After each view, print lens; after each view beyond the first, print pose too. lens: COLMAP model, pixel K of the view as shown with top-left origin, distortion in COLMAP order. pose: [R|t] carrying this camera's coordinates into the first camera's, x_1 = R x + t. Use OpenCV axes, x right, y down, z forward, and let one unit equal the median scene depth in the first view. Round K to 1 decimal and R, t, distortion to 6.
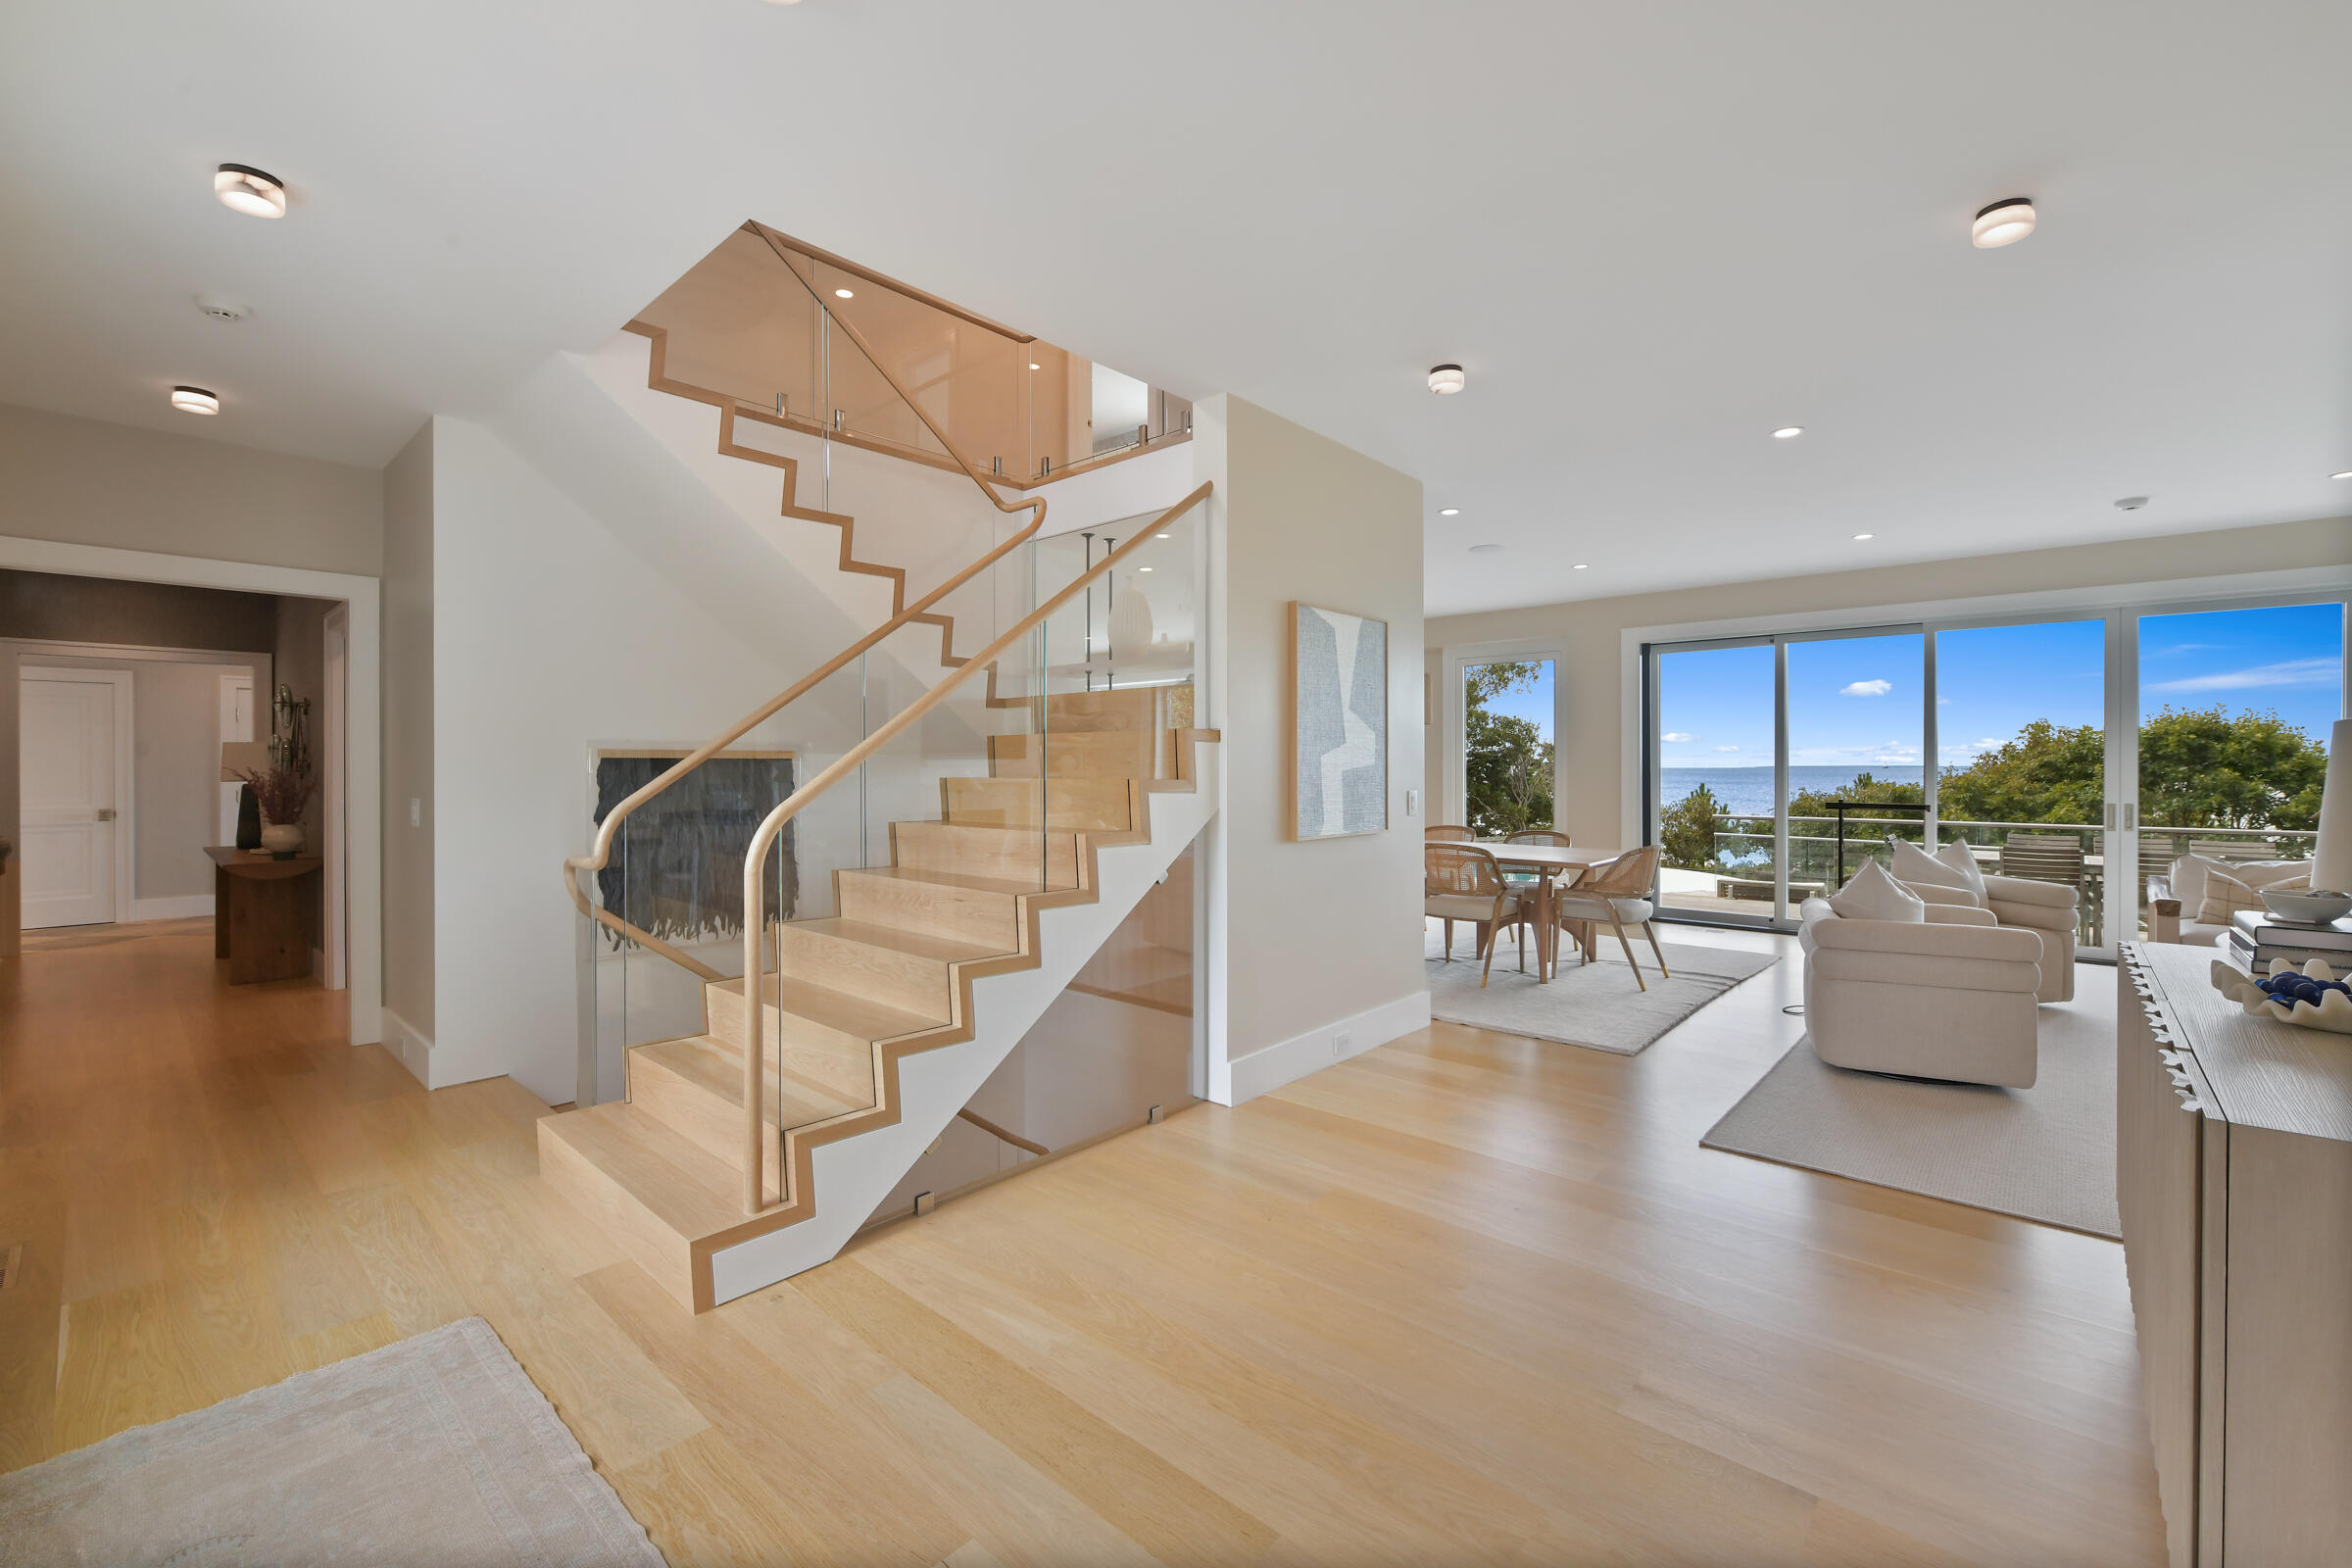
lens RADIAL K [[981.7, 0, 1175.0], [0, 981.7, 776.5], [0, 0, 1]] dist [-0.005047, -0.000994]
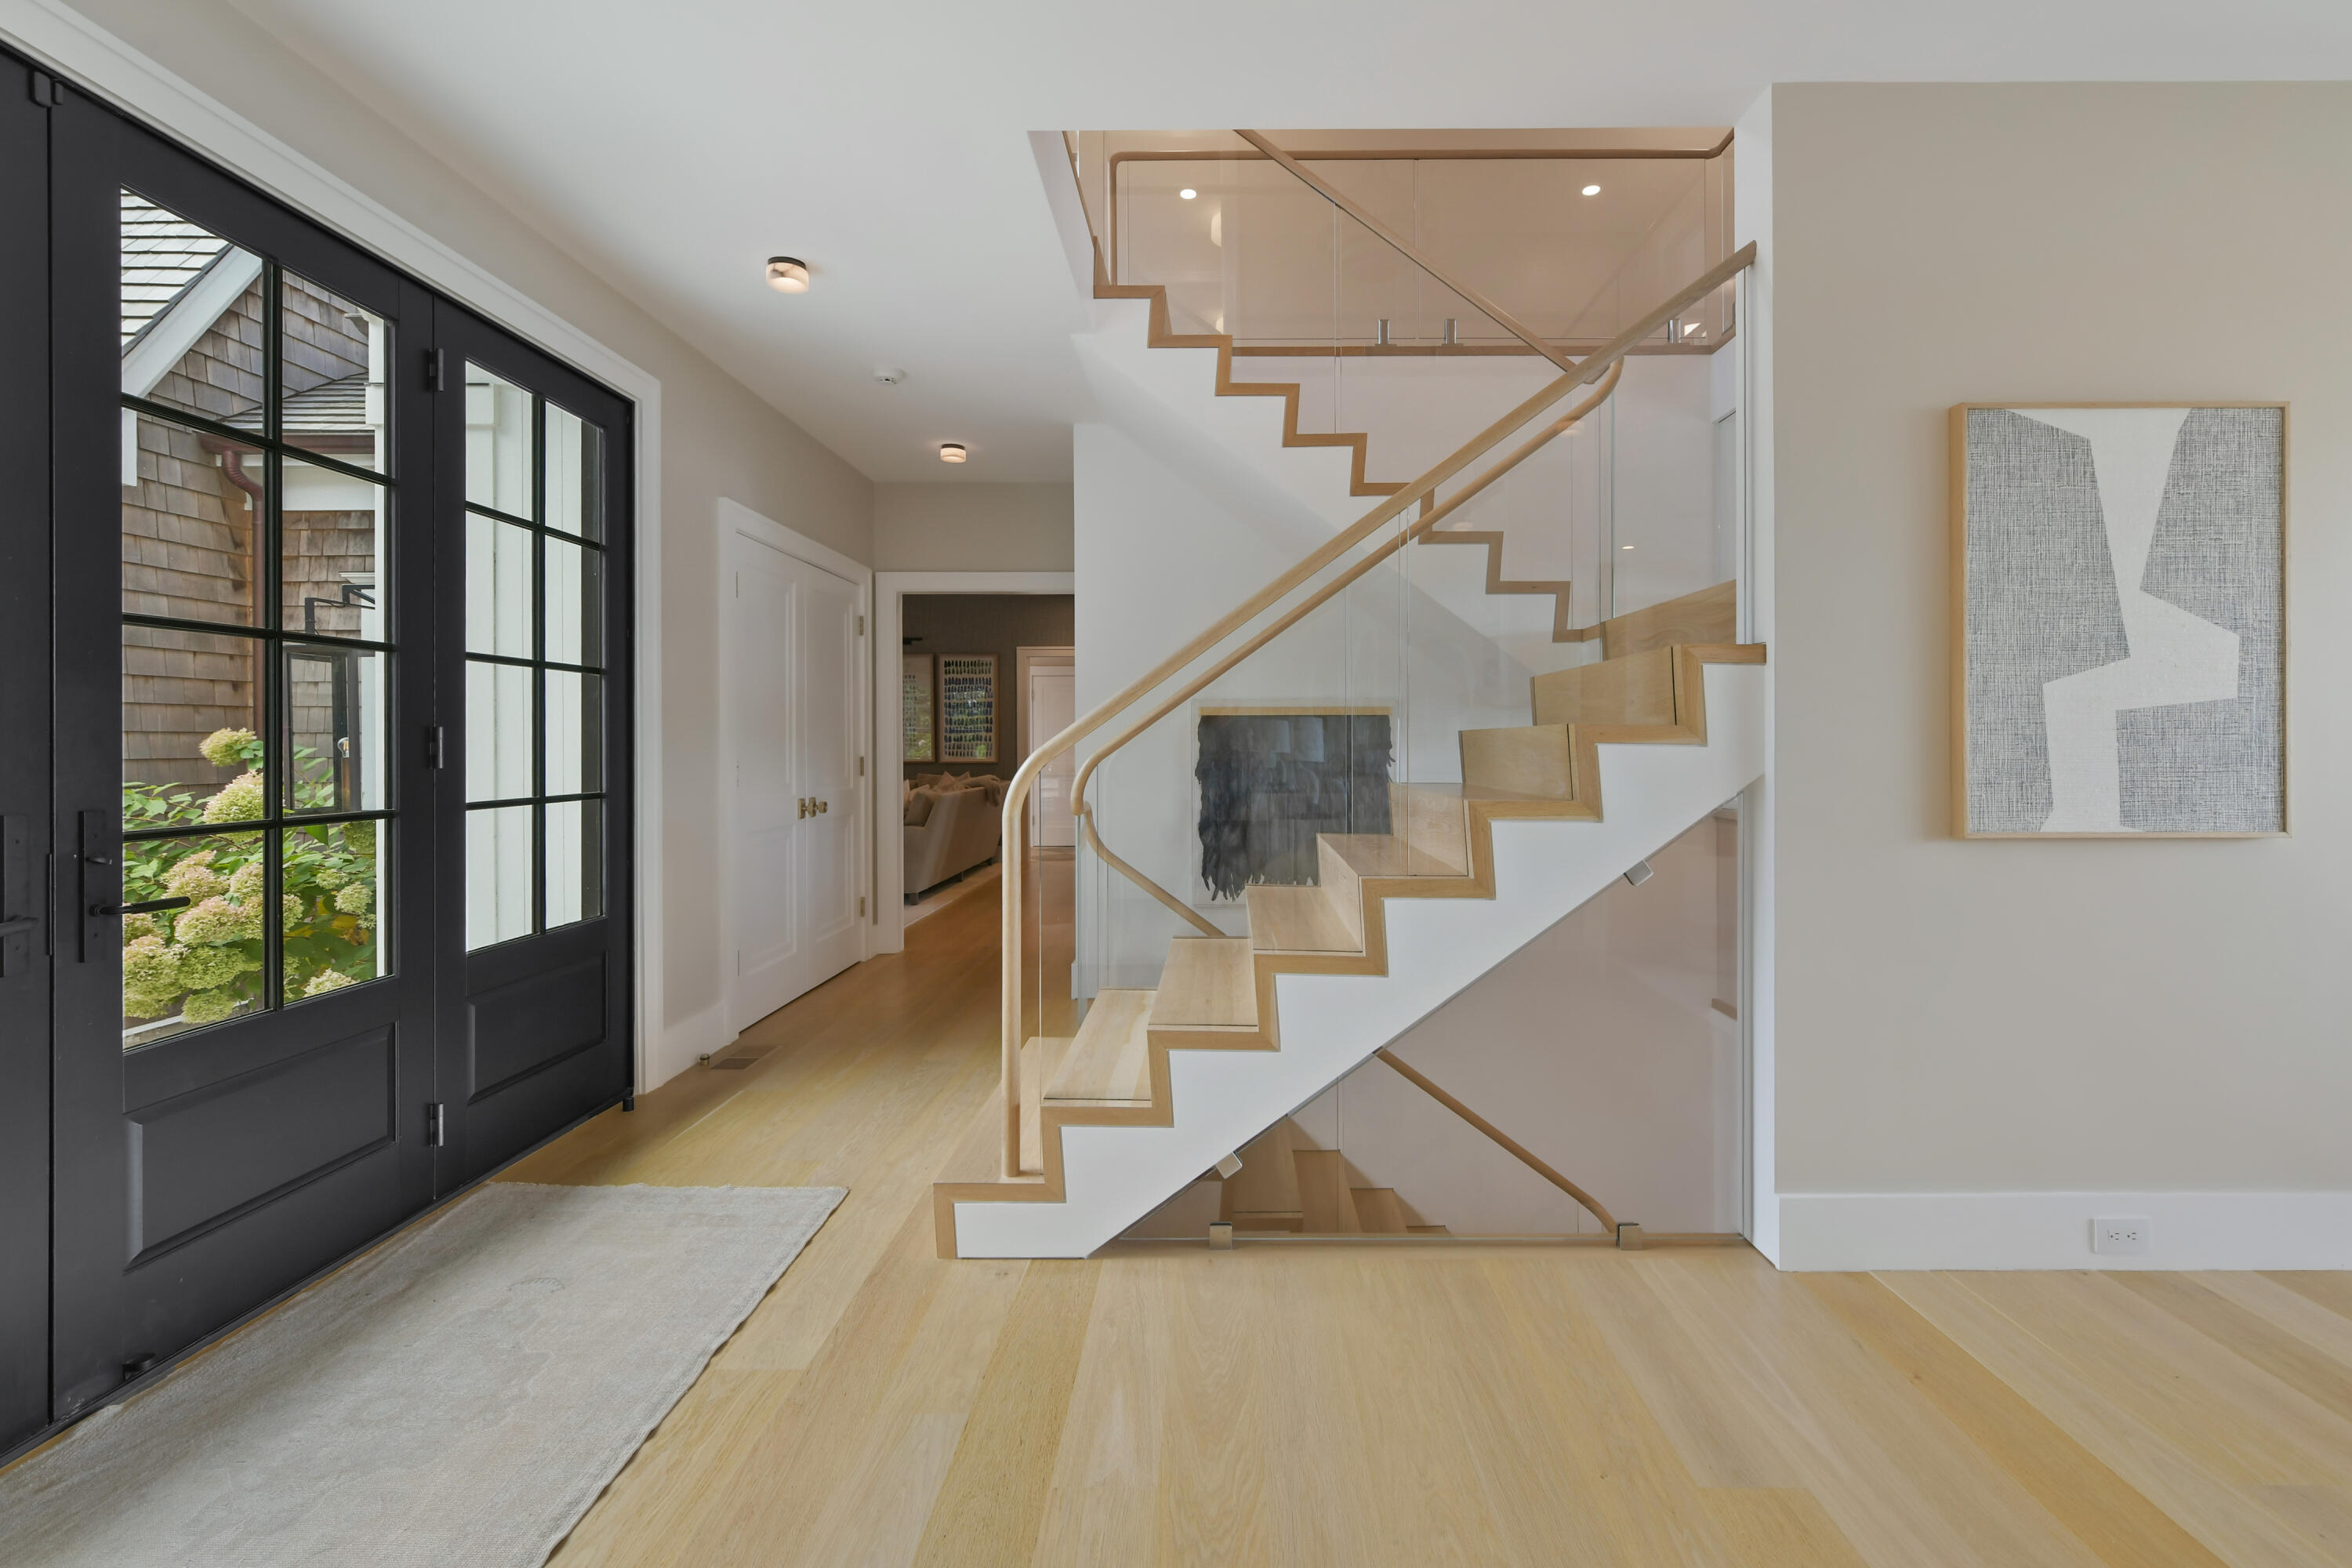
lens RADIAL K [[1032.5, 0, 1210.1], [0, 1032.5, 745.3], [0, 0, 1]] dist [0.000375, 0.000682]
pose [[0.664409, 0.002186, -0.747366, 0.297817], [-0.006125, 0.999978, -0.002520, 0.019229], [0.747344, 0.006252, 0.664408, 0.317819]]
